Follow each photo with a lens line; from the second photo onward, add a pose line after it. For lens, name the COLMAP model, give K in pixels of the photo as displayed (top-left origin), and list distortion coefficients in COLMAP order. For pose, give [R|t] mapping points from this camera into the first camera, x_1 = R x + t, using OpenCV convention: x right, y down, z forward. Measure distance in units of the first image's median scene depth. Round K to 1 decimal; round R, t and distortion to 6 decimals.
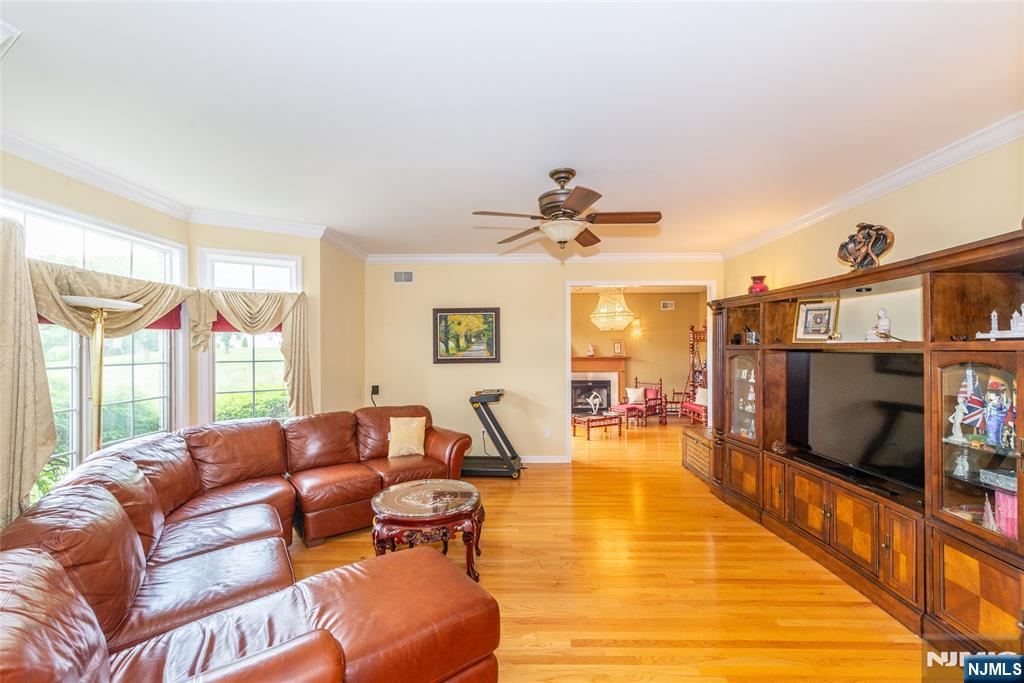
lens RADIAL K [[407.9, 0, 513.1], [0, 407.9, 344.2], [0, 0, 1]] dist [0.003086, -0.000105]
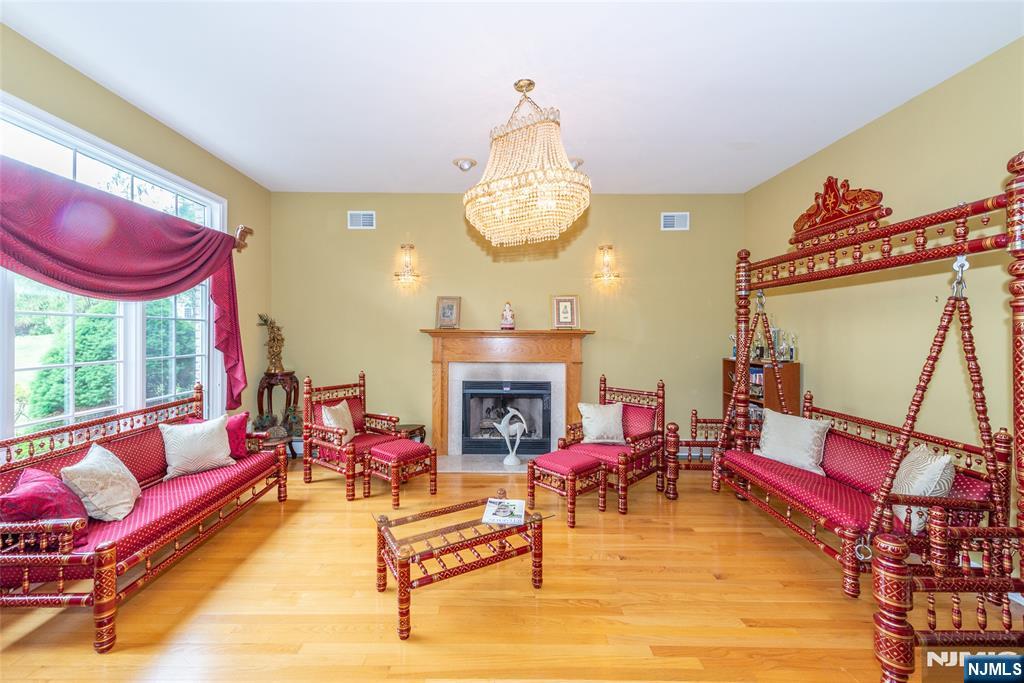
lens RADIAL K [[406.1, 0, 497.0], [0, 406.1, 320.5], [0, 0, 1]] dist [0.007312, -0.000324]
pose [[0.999958, 0.007862, 0.004756, 0.179670], [-0.007799, 0.999883, -0.013122, 0.026357], [-0.004859, 0.013084, 0.999903, 0.549706]]
